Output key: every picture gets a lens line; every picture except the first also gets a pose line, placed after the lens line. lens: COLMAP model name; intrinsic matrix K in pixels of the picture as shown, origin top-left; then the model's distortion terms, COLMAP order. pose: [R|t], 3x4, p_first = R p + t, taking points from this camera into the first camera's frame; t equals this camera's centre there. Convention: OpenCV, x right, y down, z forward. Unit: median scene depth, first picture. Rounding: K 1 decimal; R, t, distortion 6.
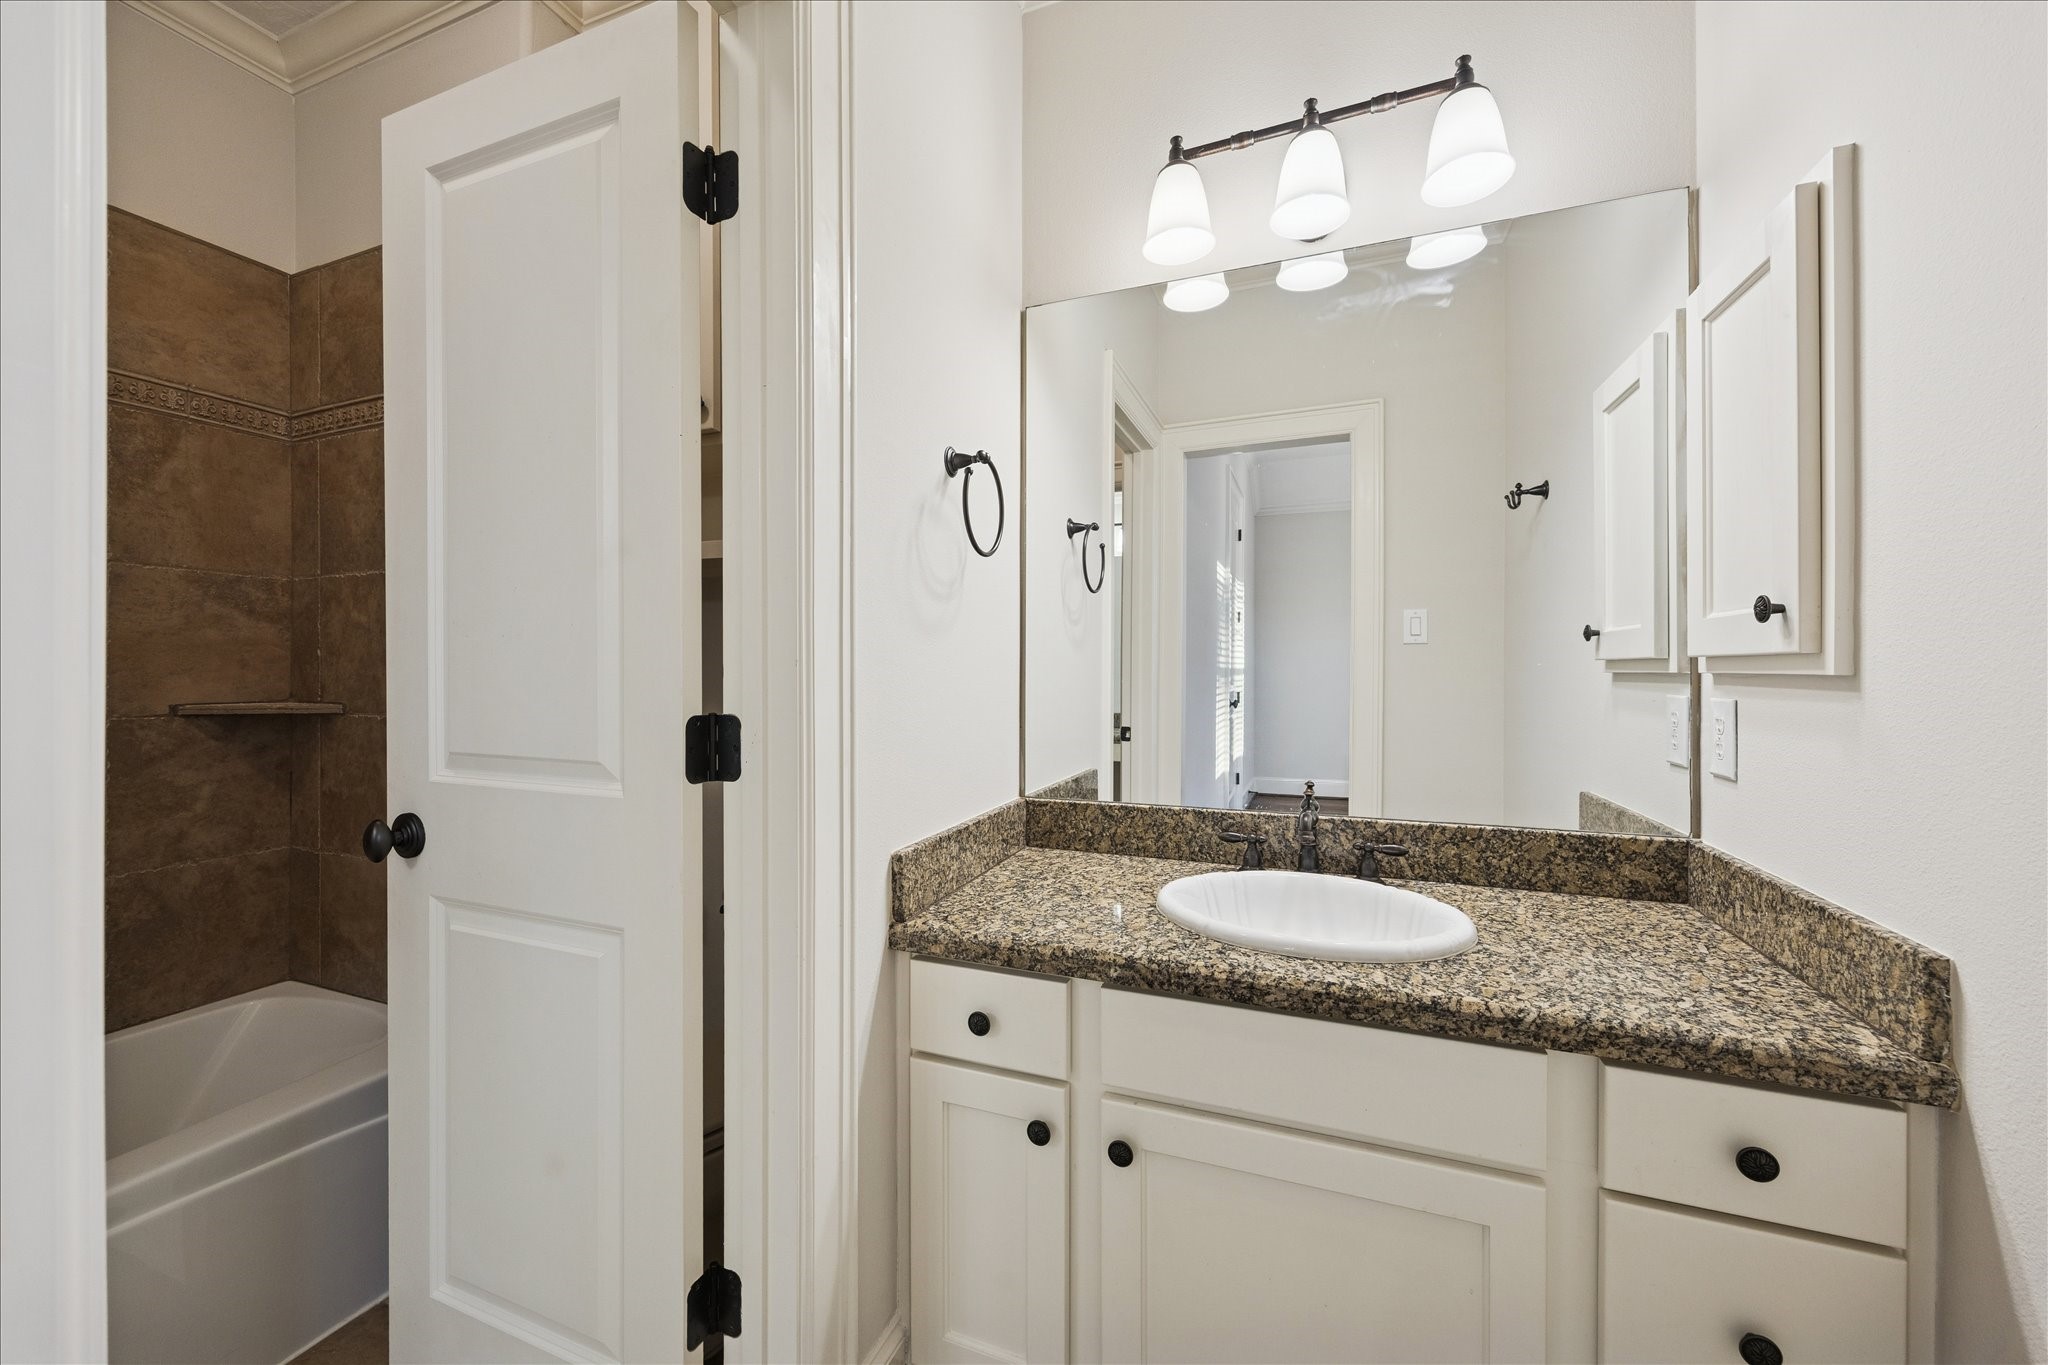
lens RADIAL K [[807.3, 0, 1023.3], [0, 807.3, 675.9], [0, 0, 1]] dist [-0.002489, 0.000021]
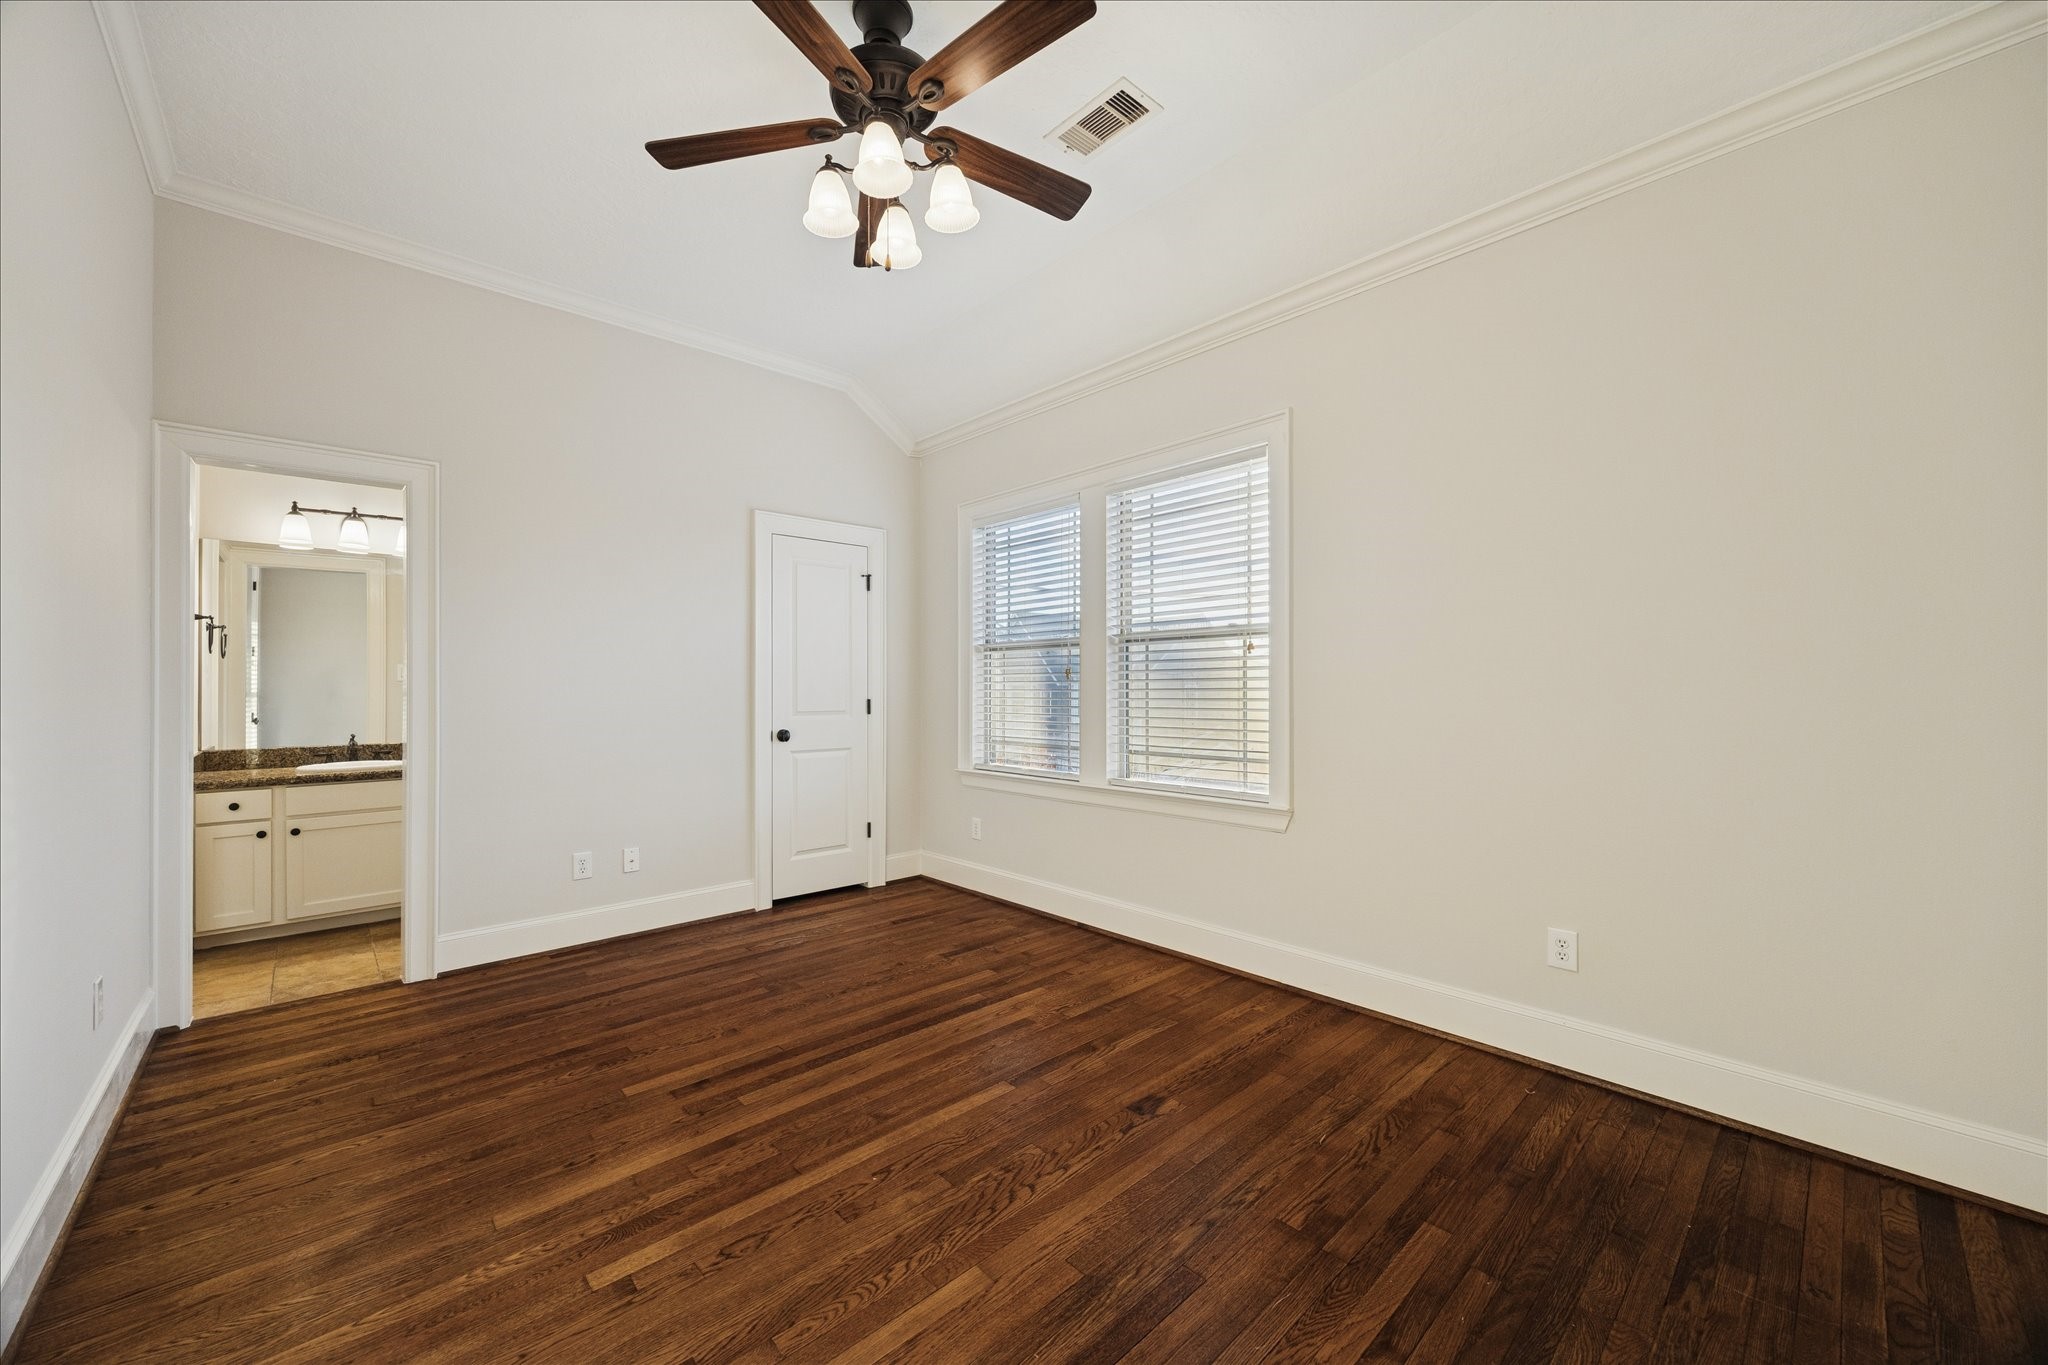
lens RADIAL K [[807.3, 0, 1023.3], [0, 807.3, 675.9], [0, 0, 1]] dist [-0.002489, 0.000021]
pose [[0.471407, 0.005813, 0.881896, -1.152794], [0.015398, 0.999772, -0.014821, 0.006469], [-0.881781, 0.020567, 0.471210, -2.697591]]
